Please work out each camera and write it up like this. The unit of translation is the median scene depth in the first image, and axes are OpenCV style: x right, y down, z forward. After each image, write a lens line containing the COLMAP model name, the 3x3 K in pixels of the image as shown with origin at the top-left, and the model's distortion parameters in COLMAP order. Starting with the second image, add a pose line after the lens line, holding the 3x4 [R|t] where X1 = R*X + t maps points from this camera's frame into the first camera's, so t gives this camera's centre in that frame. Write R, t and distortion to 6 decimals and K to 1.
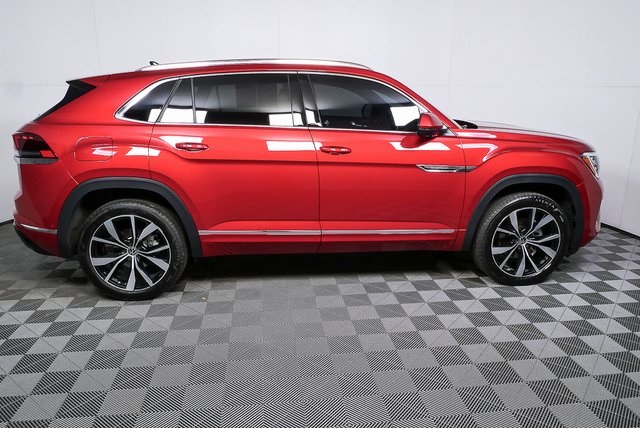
lens RADIAL K [[466.6, 0, 319.0], [0, 466.6, 217.0], [0, 0, 1]] dist [-0.047006, 0.023415]
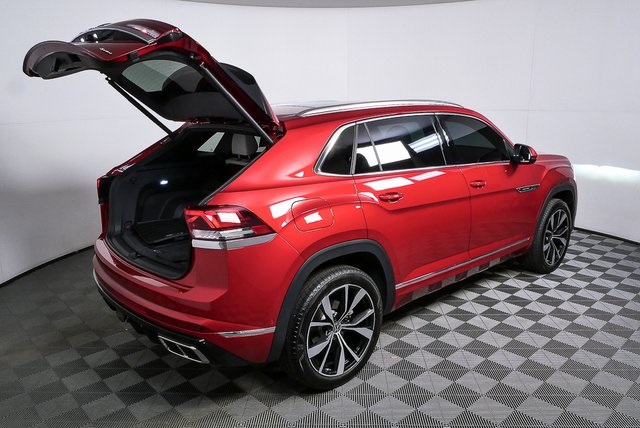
lens RADIAL K [[492.4, 0, 319.0], [0, 492.4, 212.6], [0, 0, 1]] dist [-0.014149, -0.021267]
pose [[0.803737, -0.143178, 0.577500, -0.941180], [0.168388, 0.985670, 0.010021, -0.150691], [-0.570659, 0.089189, 0.816329, 0.275425]]
